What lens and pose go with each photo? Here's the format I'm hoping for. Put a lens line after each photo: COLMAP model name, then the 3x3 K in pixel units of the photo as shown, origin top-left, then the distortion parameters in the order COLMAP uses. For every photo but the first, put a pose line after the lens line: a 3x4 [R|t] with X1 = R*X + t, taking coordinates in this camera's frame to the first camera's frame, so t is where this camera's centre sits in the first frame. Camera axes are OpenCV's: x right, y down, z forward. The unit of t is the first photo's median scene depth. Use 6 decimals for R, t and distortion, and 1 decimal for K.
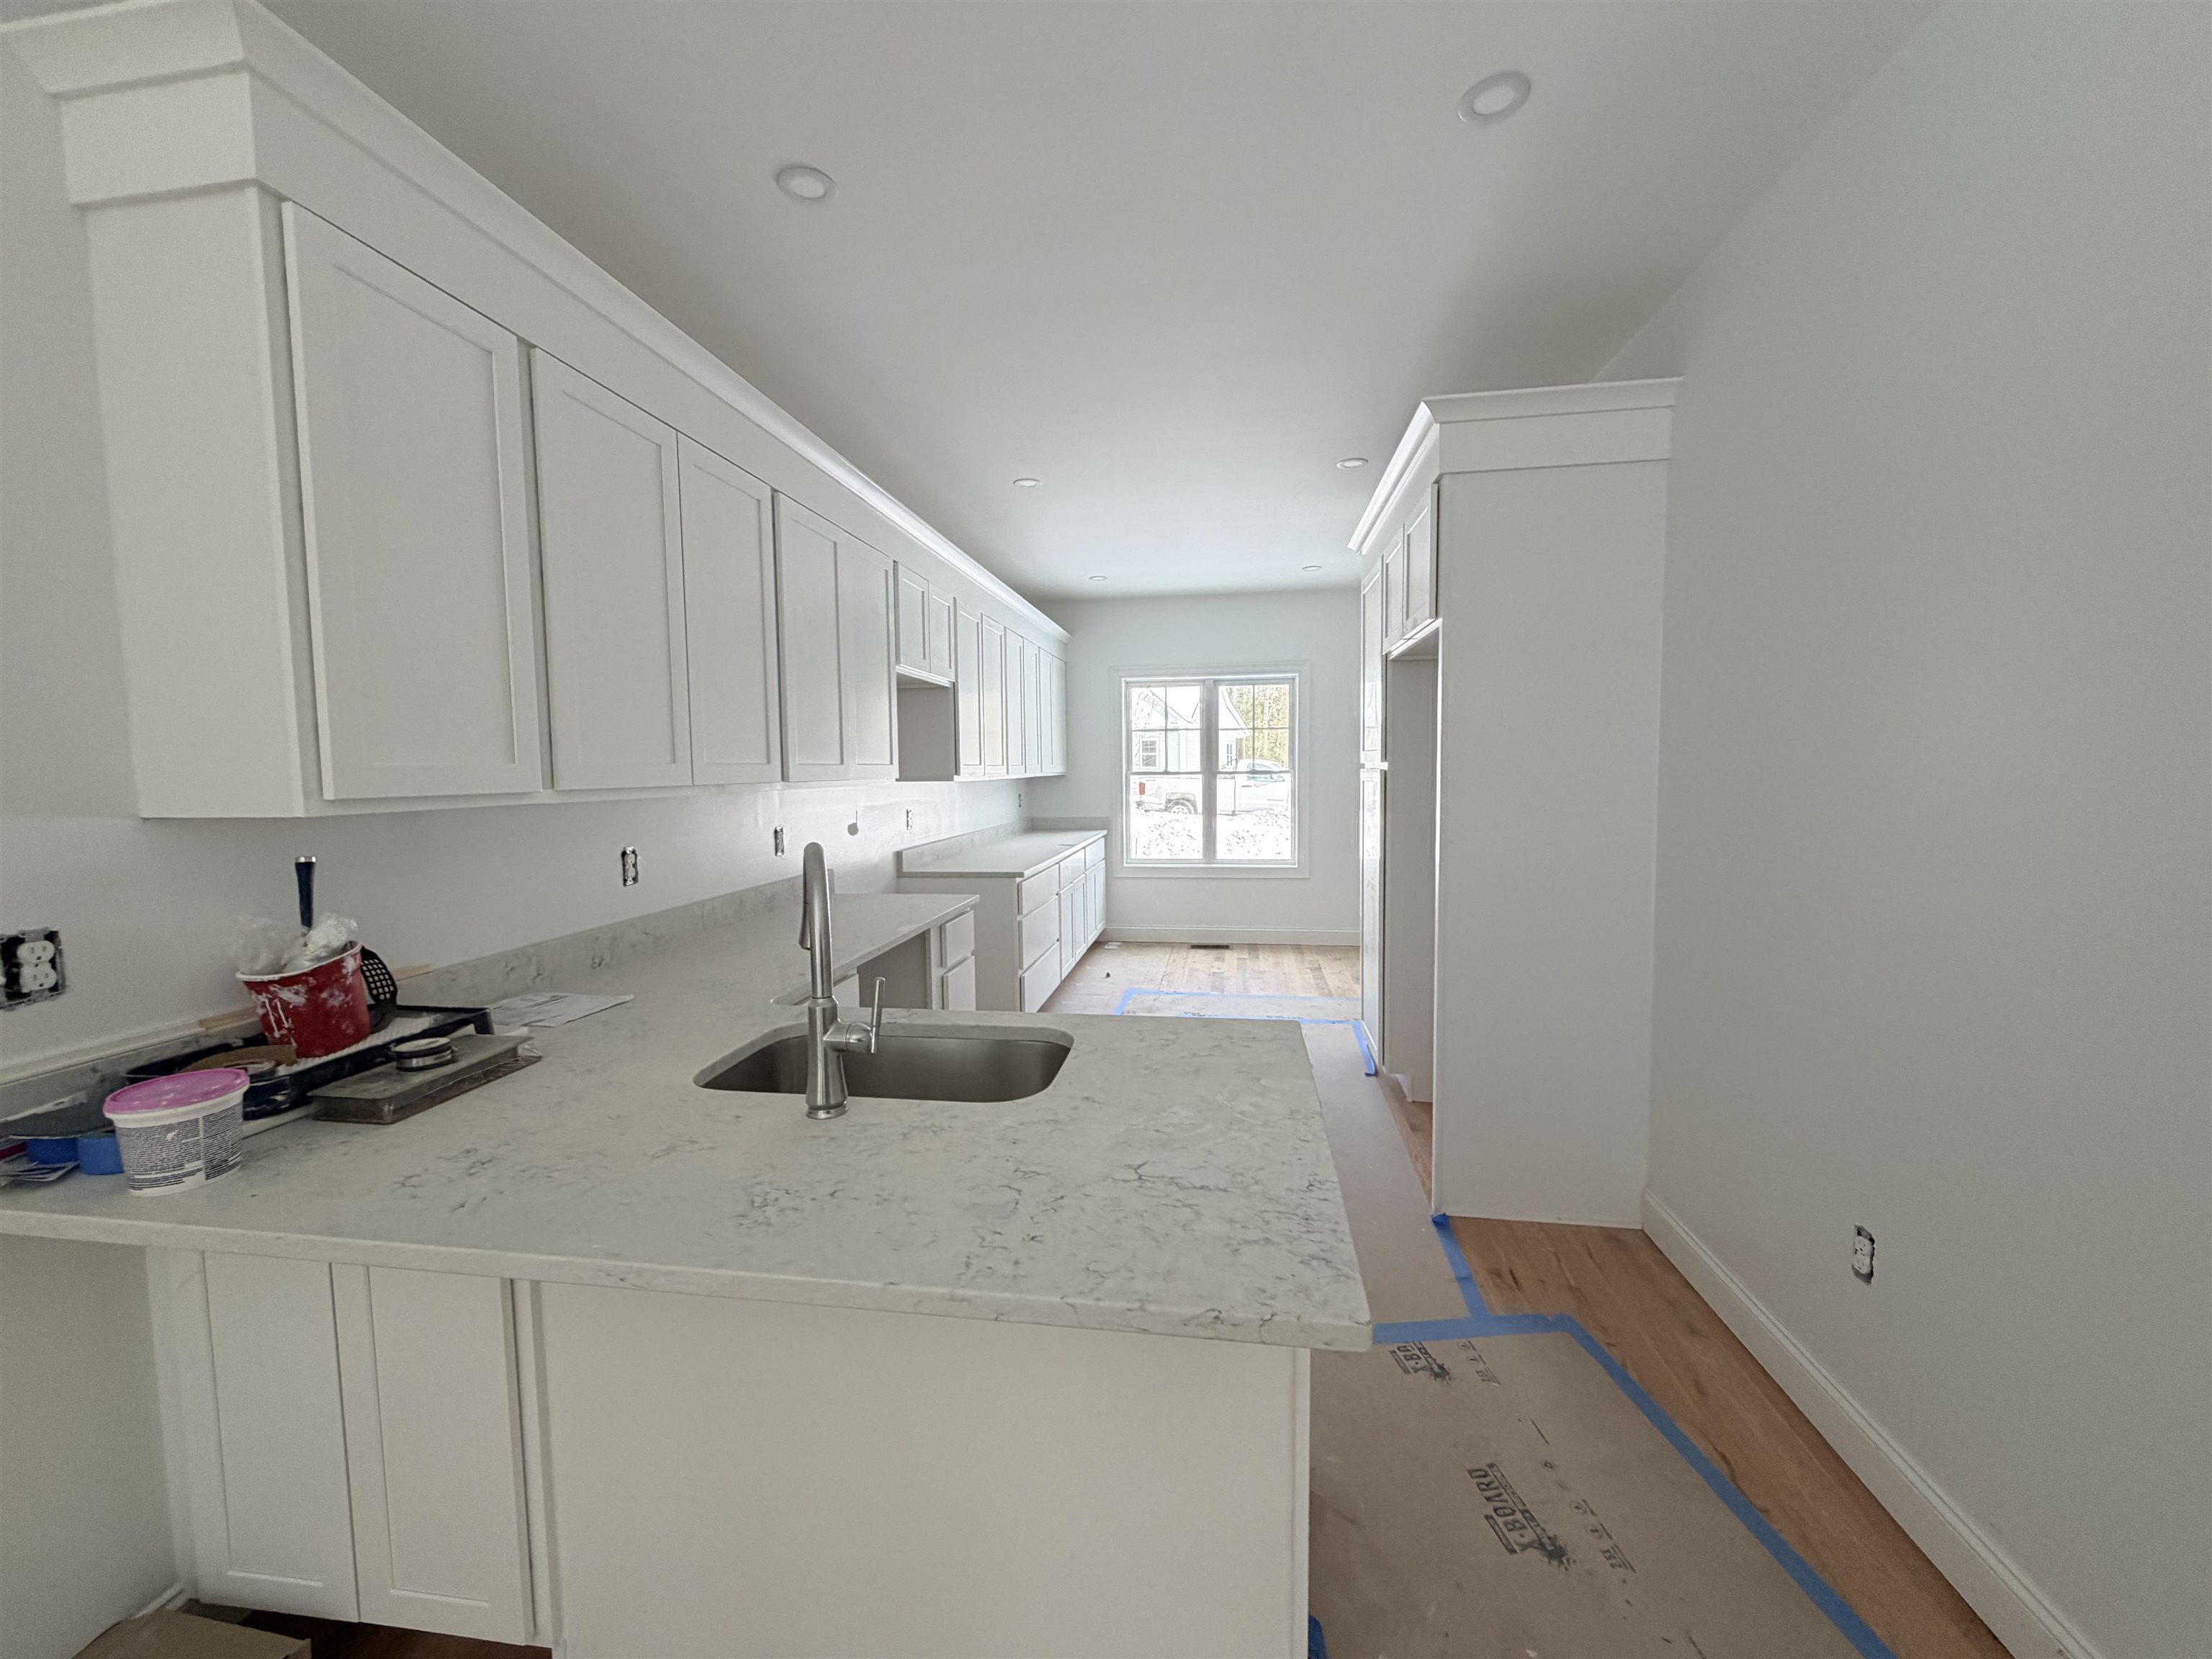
lens RADIAL K [[878.1, 0, 1105.9], [0, 878.1, 829.4], [0, 0, 1]] dist [0.001338, 0.000142]
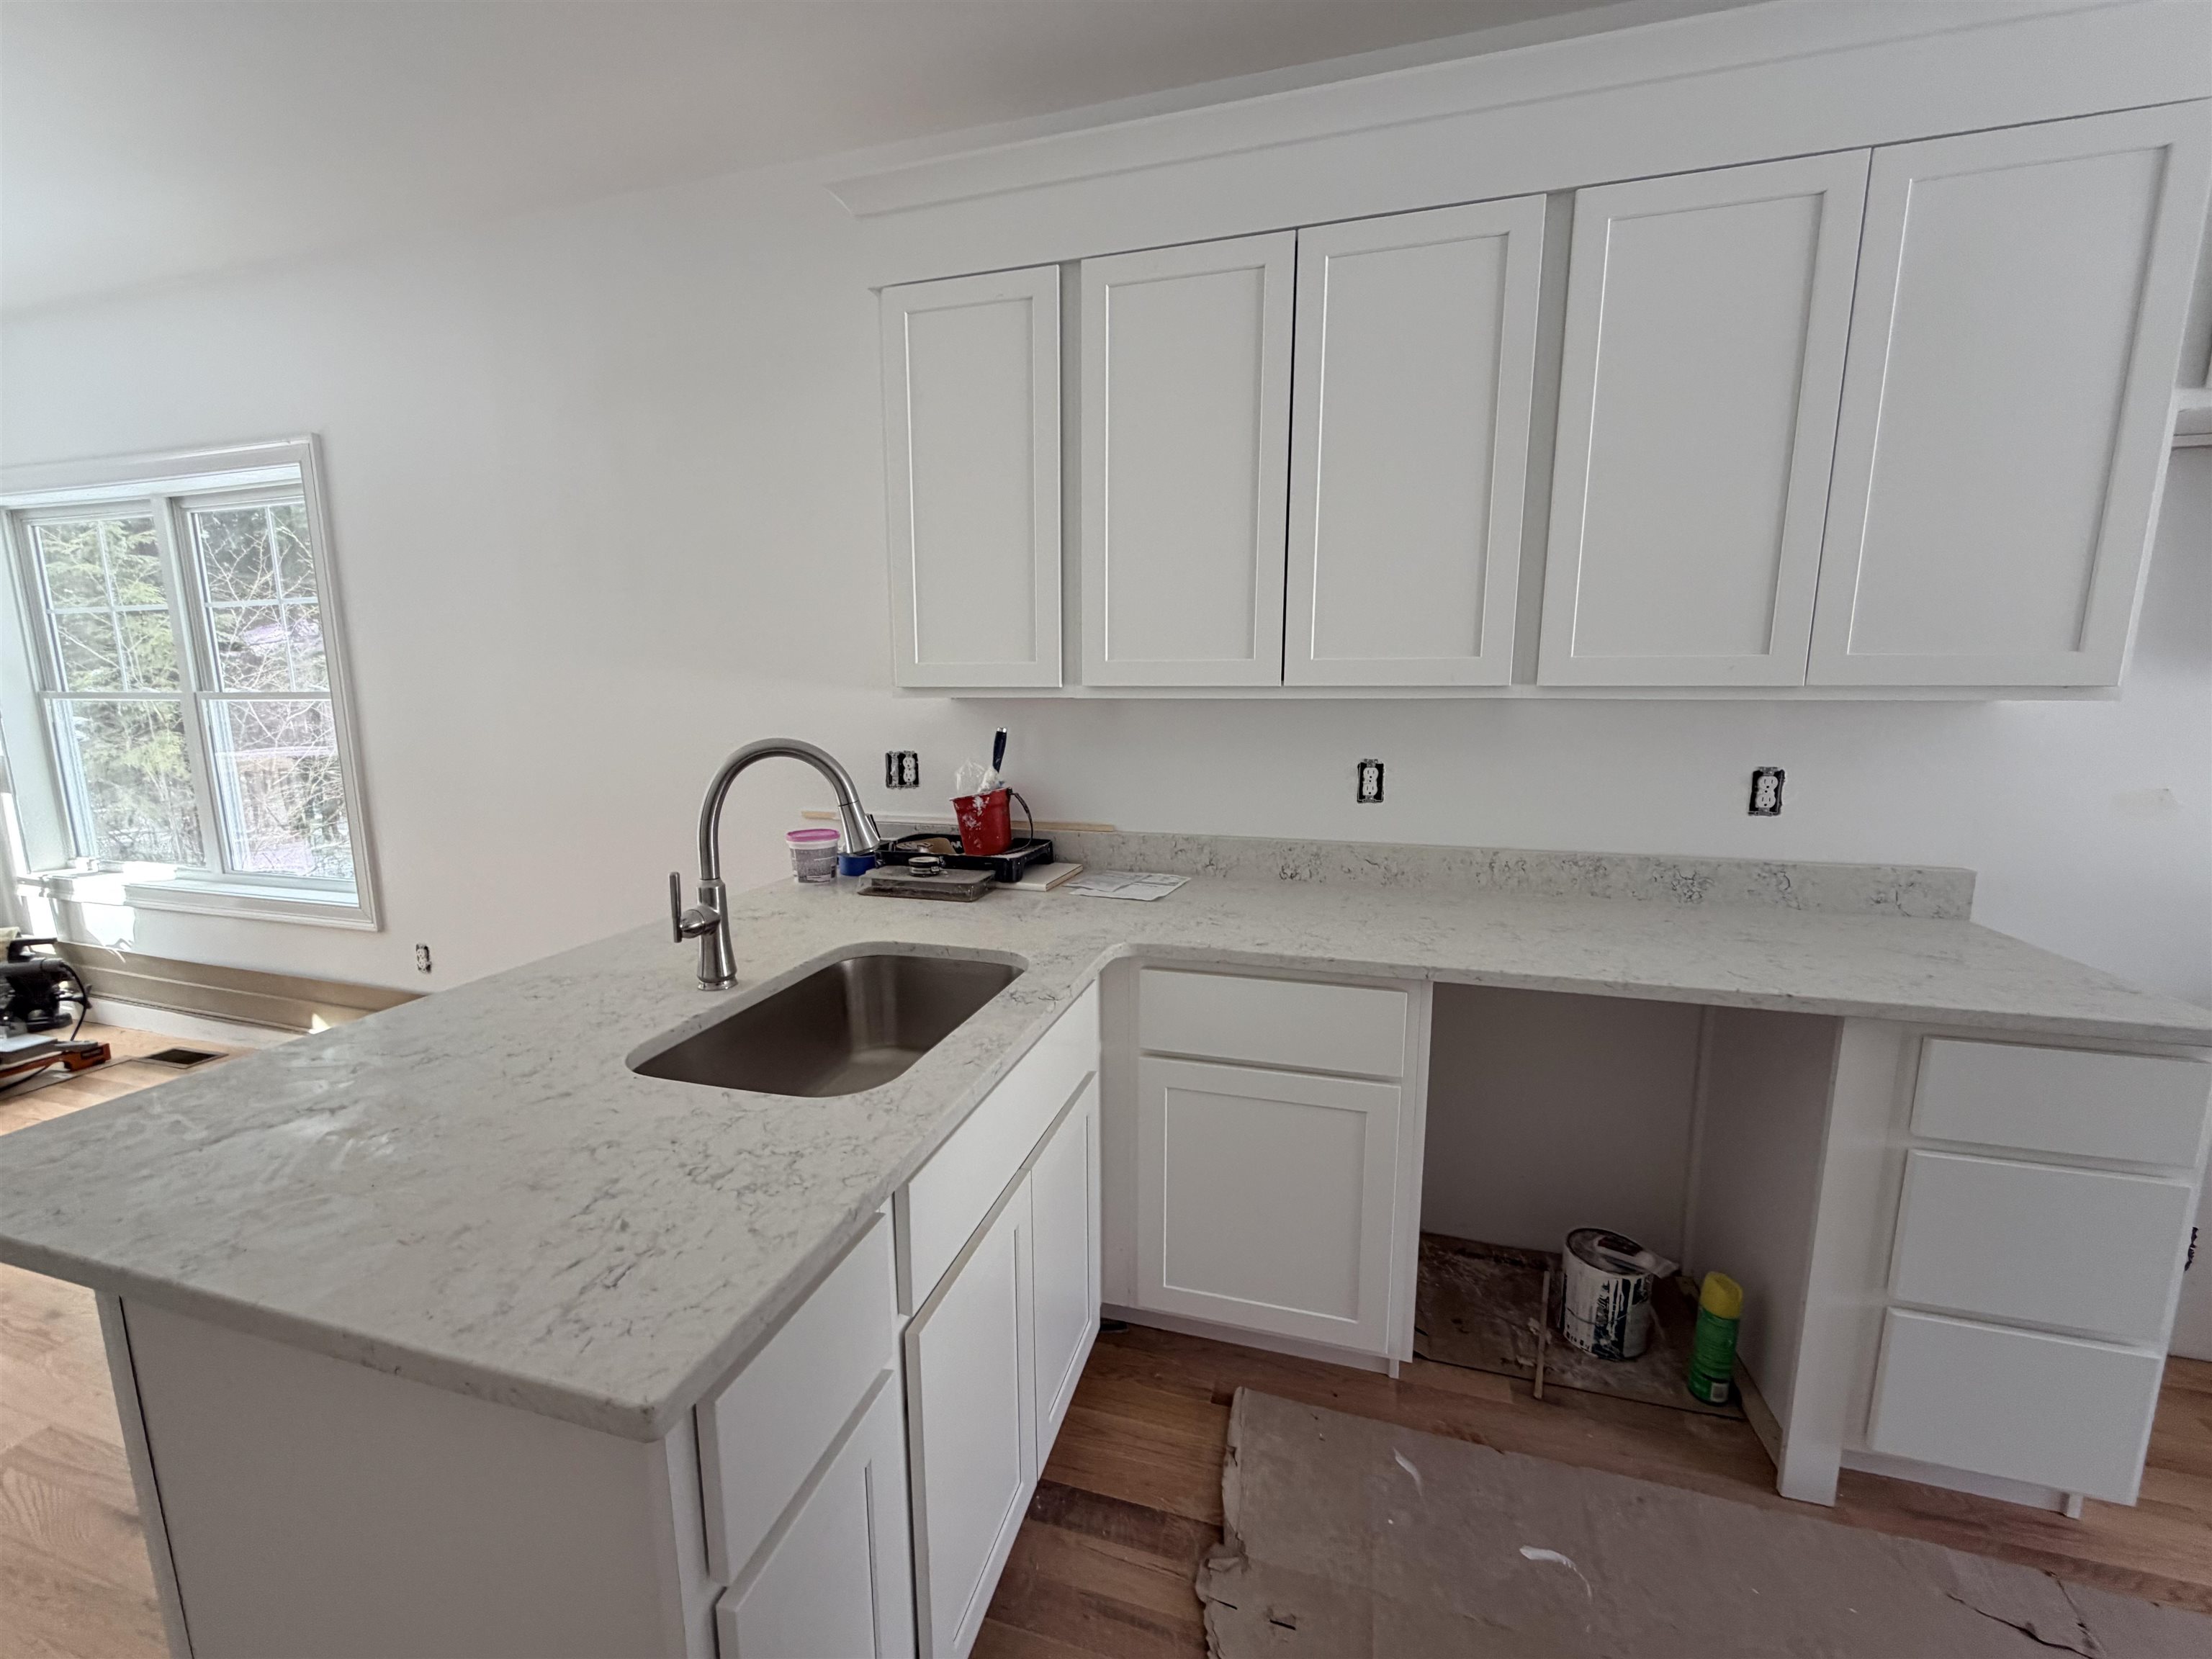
lens RADIAL K [[878.1, 0, 1108.0], [0, 878.1, 829.6], [0, 0, 1]] dist [0.001338, 0.000142]
pose [[-0.133142, 0.169967, -0.976414, 0.519522], [-0.068359, 0.981264, 0.180133, -0.075934], [0.988737, 0.090730, -0.119029, 1.276216]]
